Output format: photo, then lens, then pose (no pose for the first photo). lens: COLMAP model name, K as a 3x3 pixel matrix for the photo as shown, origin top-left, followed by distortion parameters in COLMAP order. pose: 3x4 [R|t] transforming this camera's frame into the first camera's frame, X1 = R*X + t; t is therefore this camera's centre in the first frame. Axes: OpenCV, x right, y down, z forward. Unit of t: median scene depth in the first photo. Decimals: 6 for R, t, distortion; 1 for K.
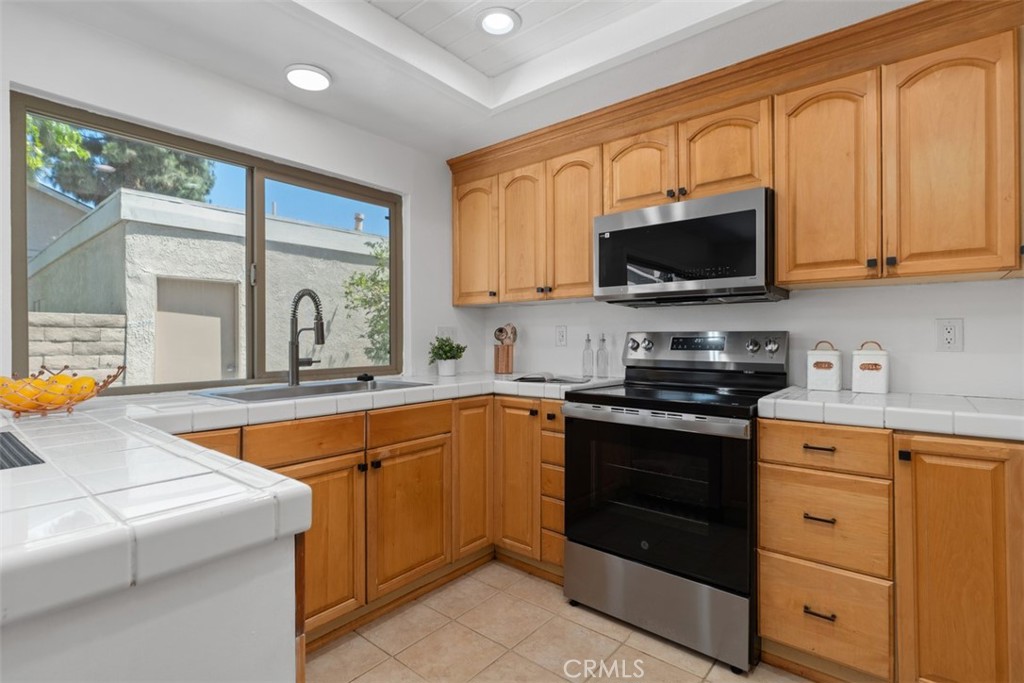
lens RADIAL K [[479.1, 0, 512.0], [0, 479.1, 341.5], [0, 0, 1]] dist [-0.004389, -0.000420]
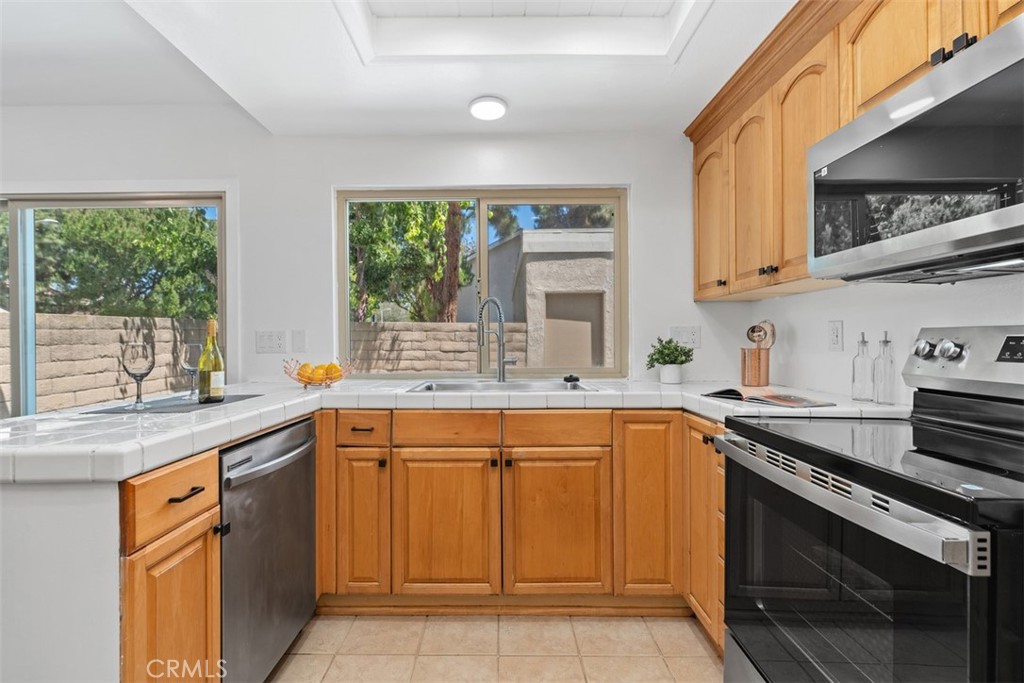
lens RADIAL K [[459.0, 0, 507.4], [0, 459.0, 344.6], [0, 0, 1]] dist [0.003675, 0.000898]
pose [[0.637352, 0.005568, -0.770552, 0.367730], [-0.001847, 0.999982, 0.005698, -0.002201], [0.770570, -0.002209, 0.637351, 0.287776]]
